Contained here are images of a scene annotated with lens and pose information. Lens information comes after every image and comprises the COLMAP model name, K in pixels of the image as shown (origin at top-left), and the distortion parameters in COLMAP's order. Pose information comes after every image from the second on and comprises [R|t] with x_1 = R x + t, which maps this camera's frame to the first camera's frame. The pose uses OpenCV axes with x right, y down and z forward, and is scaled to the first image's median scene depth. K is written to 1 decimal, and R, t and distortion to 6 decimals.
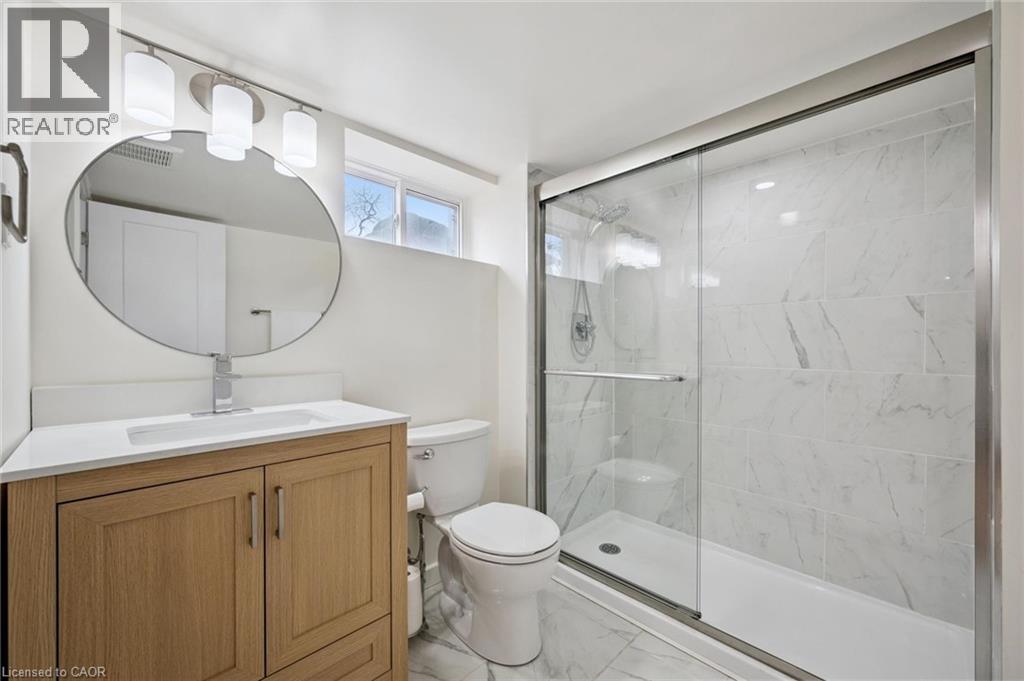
lens RADIAL K [[402.2, 0, 510.7], [0, 402.2, 345.8], [0, 0, 1]] dist [-0.001728, 0.000100]
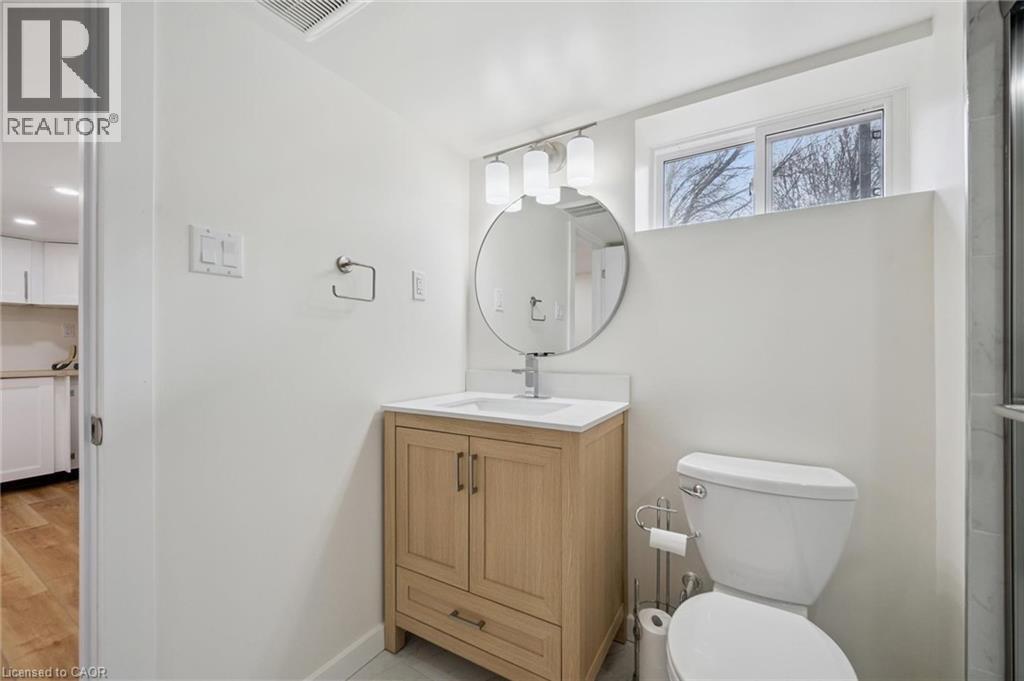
lens RADIAL K [[402.2, 0, 510.8], [0, 402.2, 343.5], [0, 0, 1]] dist [-0.001728, 0.000100]
pose [[0.245897, -0.009411, -0.969250, 0.602596], [0.003612, 0.999955, -0.008792, -0.002776], [0.969289, -0.001339, 0.245920, 0.646053]]
